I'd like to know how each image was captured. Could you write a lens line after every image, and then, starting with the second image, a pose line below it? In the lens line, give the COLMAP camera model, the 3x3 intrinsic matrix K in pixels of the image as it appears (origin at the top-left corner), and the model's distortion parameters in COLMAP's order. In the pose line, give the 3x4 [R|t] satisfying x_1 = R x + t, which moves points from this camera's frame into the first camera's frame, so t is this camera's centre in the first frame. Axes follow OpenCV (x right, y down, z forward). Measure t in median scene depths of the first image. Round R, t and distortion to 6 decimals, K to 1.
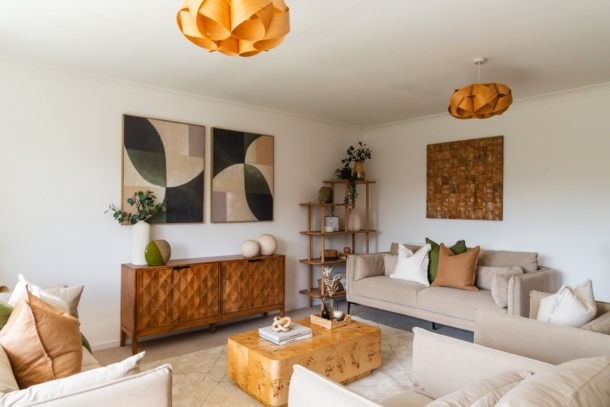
lens RADIAL K [[430.6, 0, 305.0], [0, 430.6, 203.5], [0, 0, 1]] dist [0.004402, 0.002498]
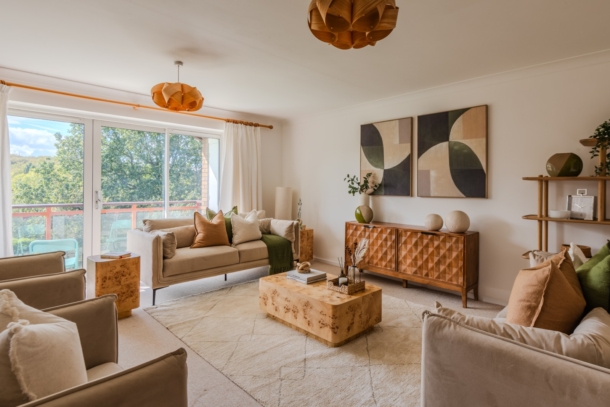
lens RADIAL K [[322.8, 0, 307.8], [0, 322.8, 186.3], [0, 0, 1]] dist [0.000566, 0.000049]
pose [[0.040893, -0.005386, -0.999149, 0.667427], [-0.000037, 0.999985, -0.005392, 0.021314], [0.999164, 0.000258, 0.040893, 0.676177]]
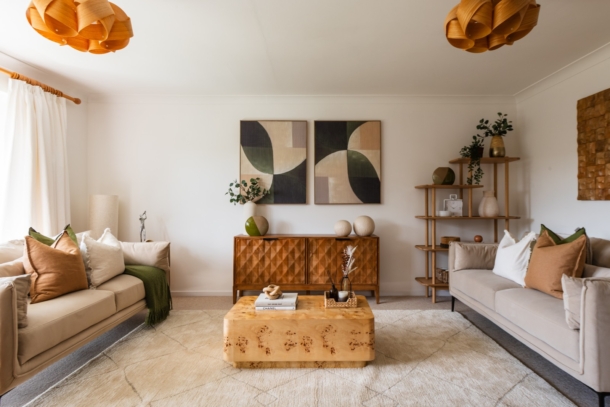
lens RADIAL K [[369.6, 0, 305.0], [0, 369.6, 203.5], [0, 0, 1]] dist [-0.000328, -0.001088]
pose [[0.739862, -0.003839, -0.672747, 0.431445], [0.007345, 0.999970, 0.002371, 0.040913], [0.672718, -0.006695, 0.739869, 0.263990]]
